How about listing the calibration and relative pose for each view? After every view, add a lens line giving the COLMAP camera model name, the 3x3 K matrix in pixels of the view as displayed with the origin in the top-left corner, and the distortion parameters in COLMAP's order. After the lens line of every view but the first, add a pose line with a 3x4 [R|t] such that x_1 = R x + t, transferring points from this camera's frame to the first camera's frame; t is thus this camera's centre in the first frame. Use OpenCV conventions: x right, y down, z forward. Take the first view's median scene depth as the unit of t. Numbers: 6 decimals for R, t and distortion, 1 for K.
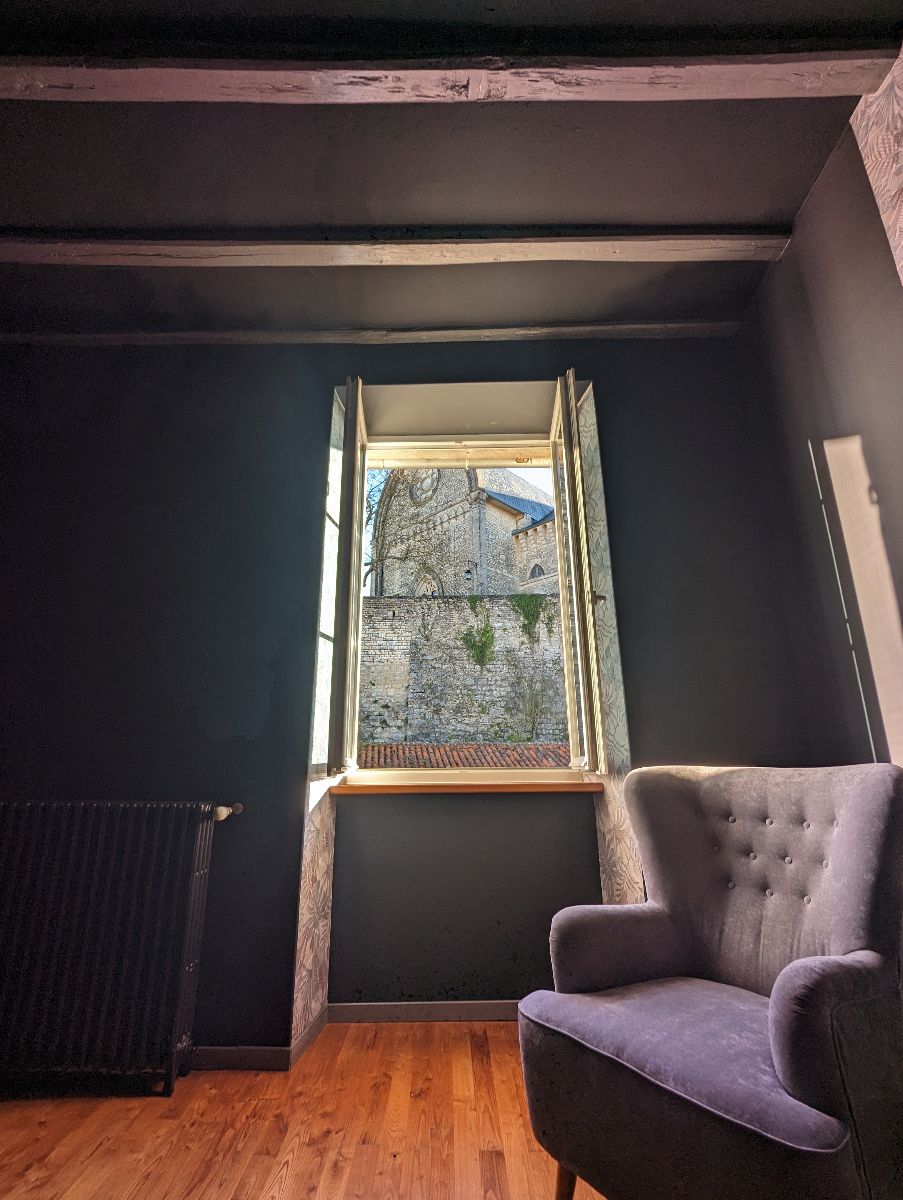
lens RADIAL K [[585.5, 0, 451.5], [0, 585.5, 600.0], [0, 0, 1]] dist [0.001350, 0.000561]
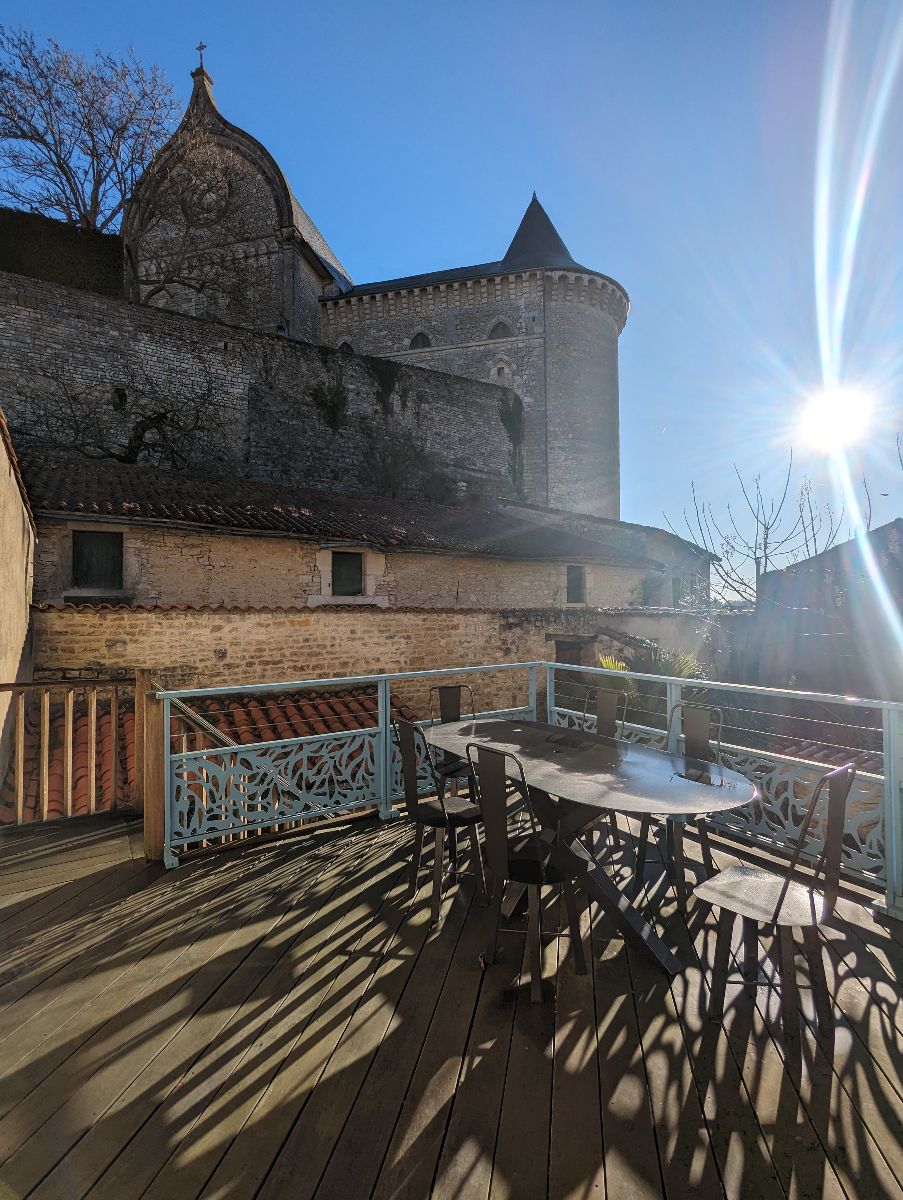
lens RADIAL K [[585.5, 0, 451.5], [0, 585.5, 600.0], [0, 0, 1]] dist [0.001350, 0.000561]
pose [[0.839986, 0.014767, 0.542407, -0.275637], [-0.153391, 0.965318, 0.211264, 0.145769], [-0.520476, -0.260659, 0.813119, 0.103494]]
